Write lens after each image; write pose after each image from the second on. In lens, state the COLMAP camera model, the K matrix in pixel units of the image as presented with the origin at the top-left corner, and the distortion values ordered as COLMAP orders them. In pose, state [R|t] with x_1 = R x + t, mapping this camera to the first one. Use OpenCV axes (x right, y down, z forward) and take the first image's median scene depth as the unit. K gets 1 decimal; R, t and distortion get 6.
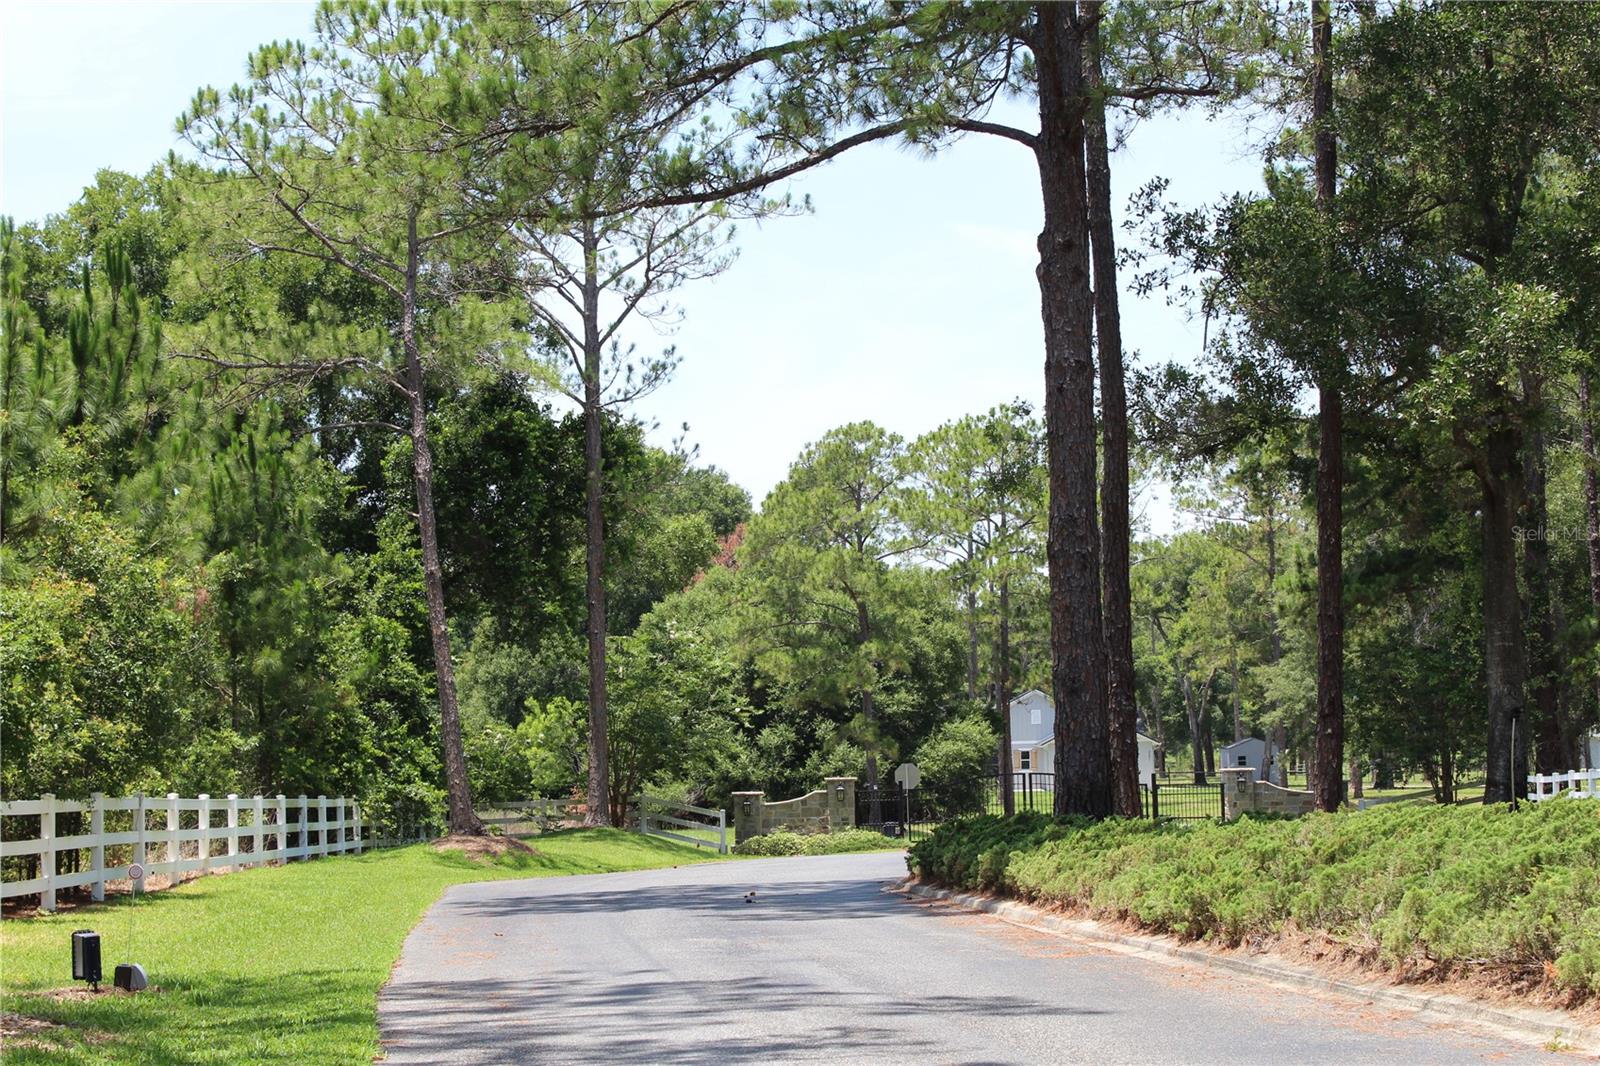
lens RADIAL K [[3218.1, 0, 797.4], [0, 3218.1, 385.7], [0, 0, 1]] dist [-0.086710, 2.985208]
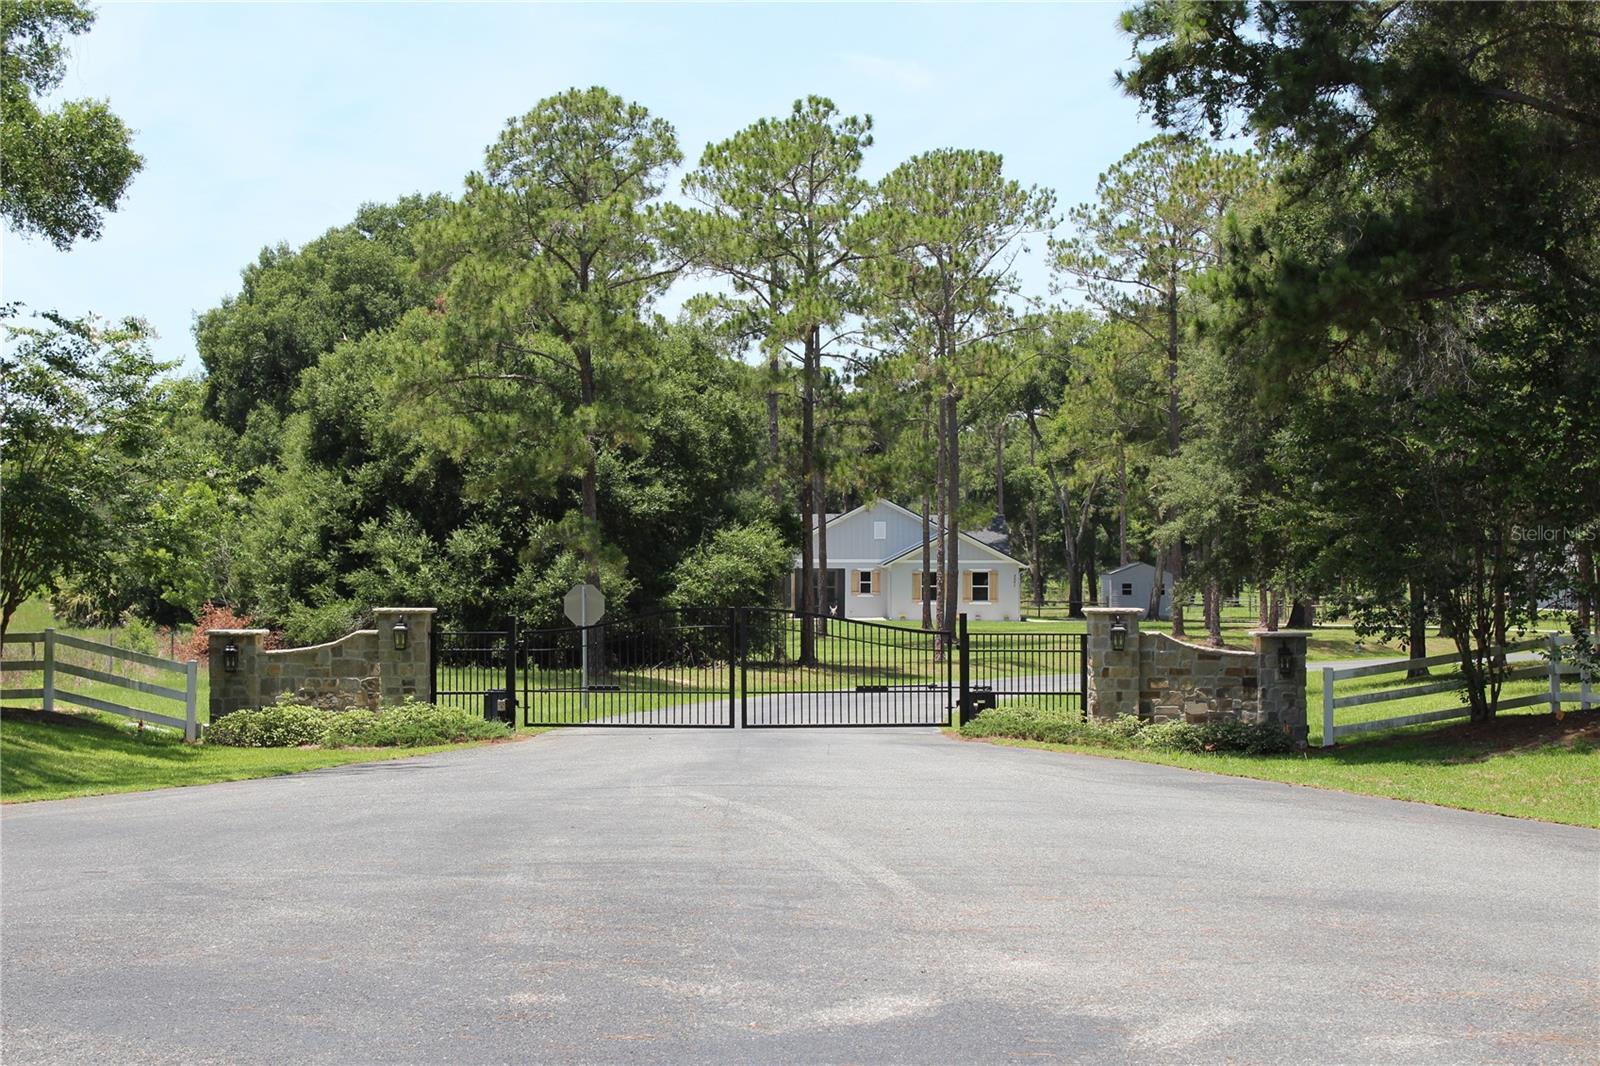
lens RADIAL K [[3218.1, 0, 797.4], [0, 3218.1, 385.7], [0, 0, 1]] dist [-0.086710, 2.985208]
pose [[0.999128, 0.026720, 0.032097, 0.041148], [-0.028488, 0.998029, 0.055920, 0.032886], [-0.030540, -0.056786, 0.997919, 0.290286]]
